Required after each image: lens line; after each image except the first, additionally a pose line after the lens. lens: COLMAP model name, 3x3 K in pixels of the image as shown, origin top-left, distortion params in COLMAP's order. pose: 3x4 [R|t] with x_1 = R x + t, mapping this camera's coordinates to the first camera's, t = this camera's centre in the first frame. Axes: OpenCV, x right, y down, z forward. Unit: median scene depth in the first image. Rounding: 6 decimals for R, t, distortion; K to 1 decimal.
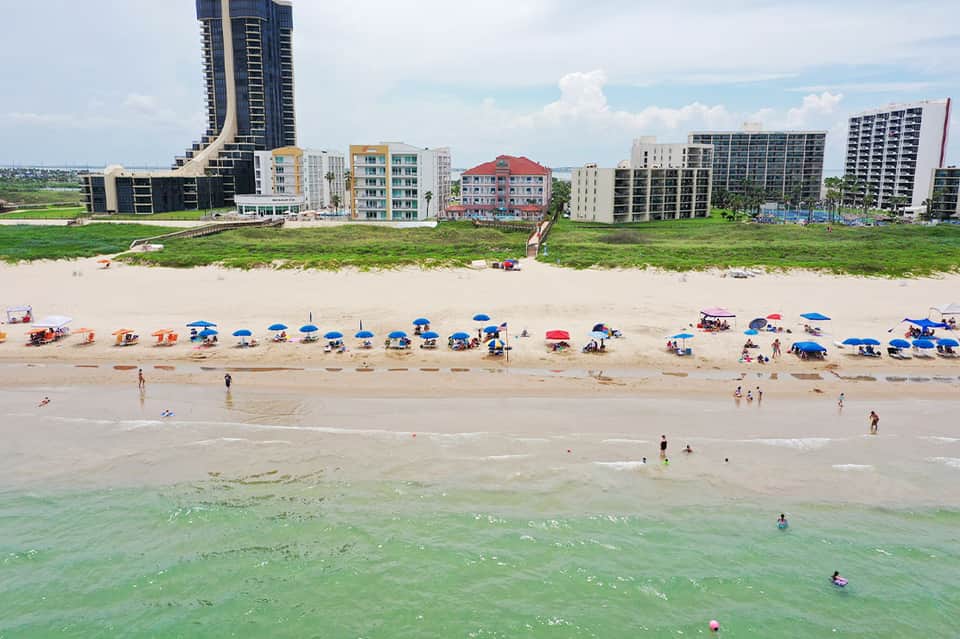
lens RADIAL K [[763.4, 0, 542.2], [0, 763.4, 318.6], [0, 0, 1]] dist [0.025381, 0.006784]
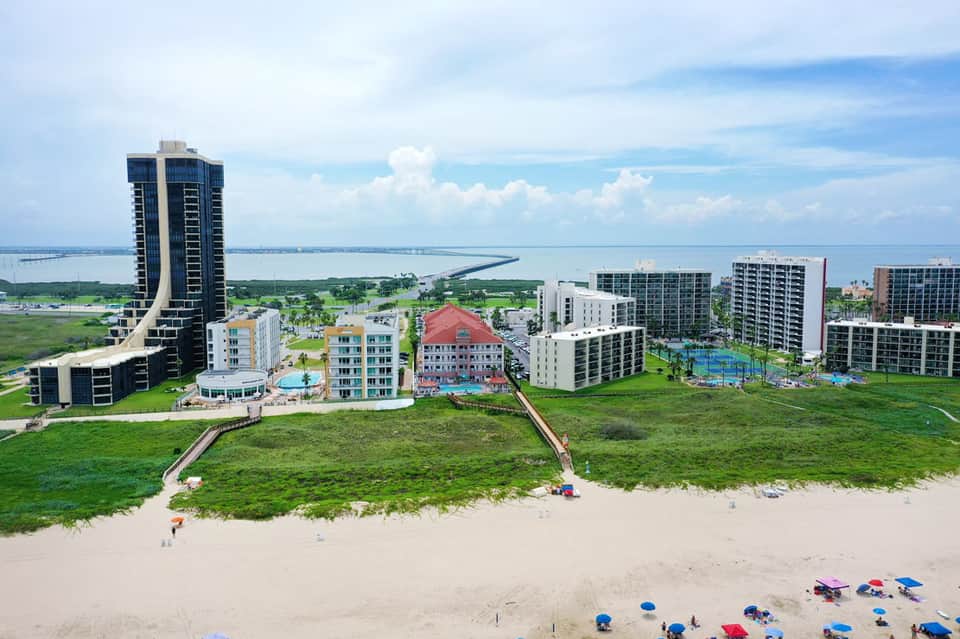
lens RADIAL K [[763.4, 0, 542.2], [0, 763.4, 318.6], [0, 0, 1]] dist [0.025381, 0.006784]
pose [[0.979150, -0.019187, 0.202232, -0.169624], [0.041198, 0.993598, -0.105197, -0.116103], [-0.198919, 0.111336, 0.973671, -0.050201]]
